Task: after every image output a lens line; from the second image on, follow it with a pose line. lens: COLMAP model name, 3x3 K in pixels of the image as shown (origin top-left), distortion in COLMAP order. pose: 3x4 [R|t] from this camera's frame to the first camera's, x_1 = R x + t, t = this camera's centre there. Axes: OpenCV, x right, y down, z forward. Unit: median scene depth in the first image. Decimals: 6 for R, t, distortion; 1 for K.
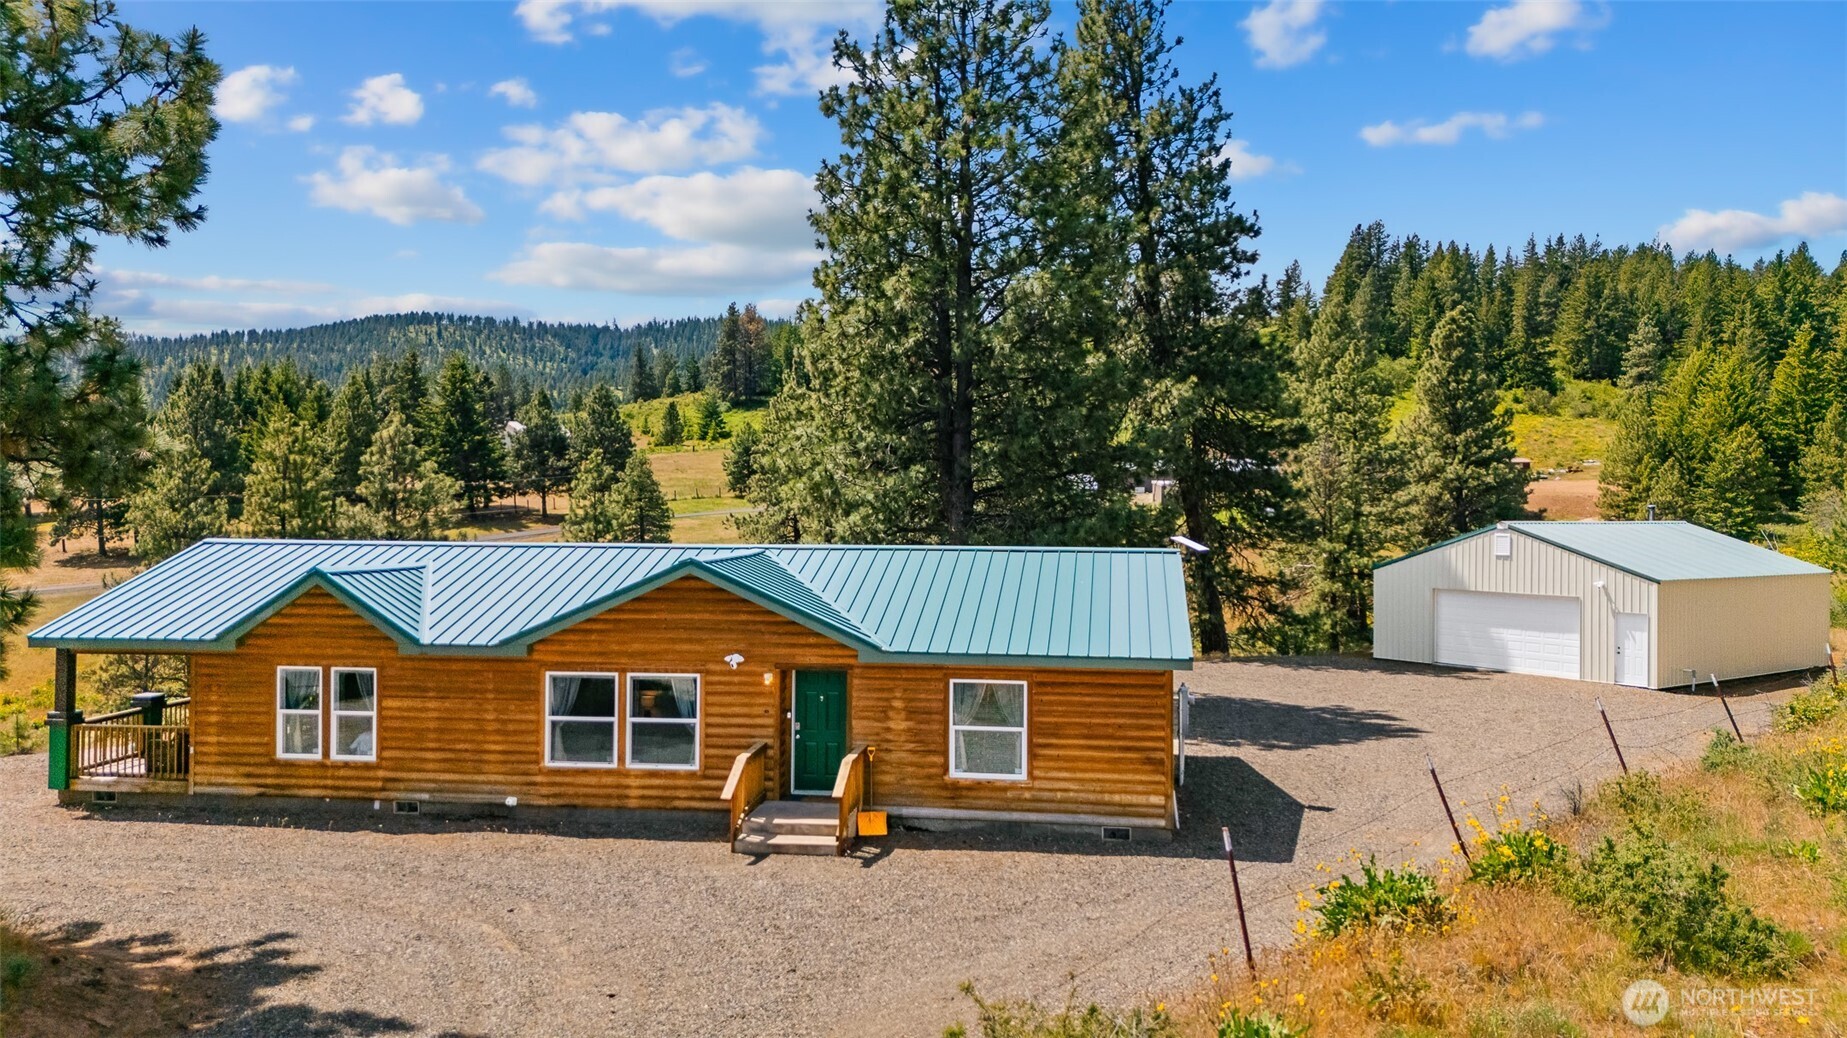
lens RADIAL K [[1381.5, 0, 923.5], [0, 1381.5, 519.0], [0, 0, 1]] dist [0.043426, -0.012514]
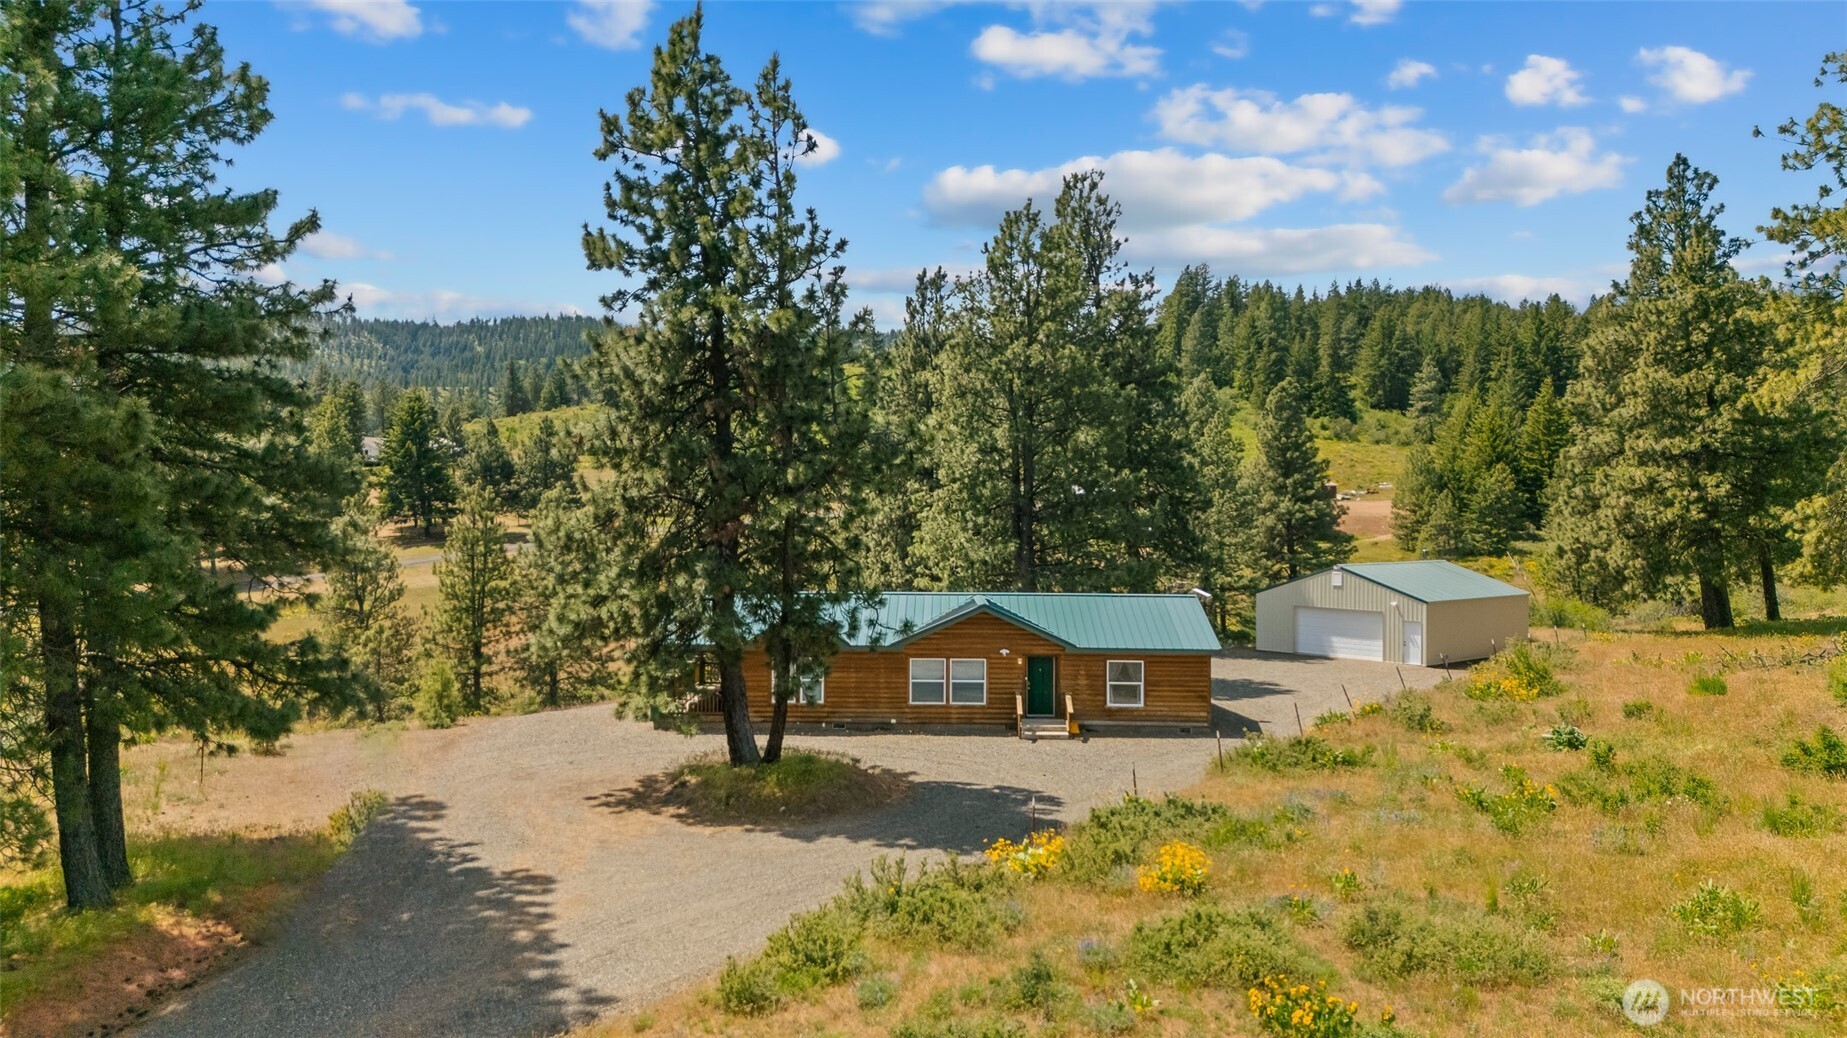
lens RADIAL K [[1381.5, 0, 923.5], [0, 1381.5, 519.0], [0, 0, 1]] dist [0.043426, -0.012514]
pose [[0.992021, 0.000780, 0.126074, -0.047757], [-0.000686, 0.999999, -0.000786, -0.009062], [-0.126074, 0.000693, 0.992021, -0.097865]]
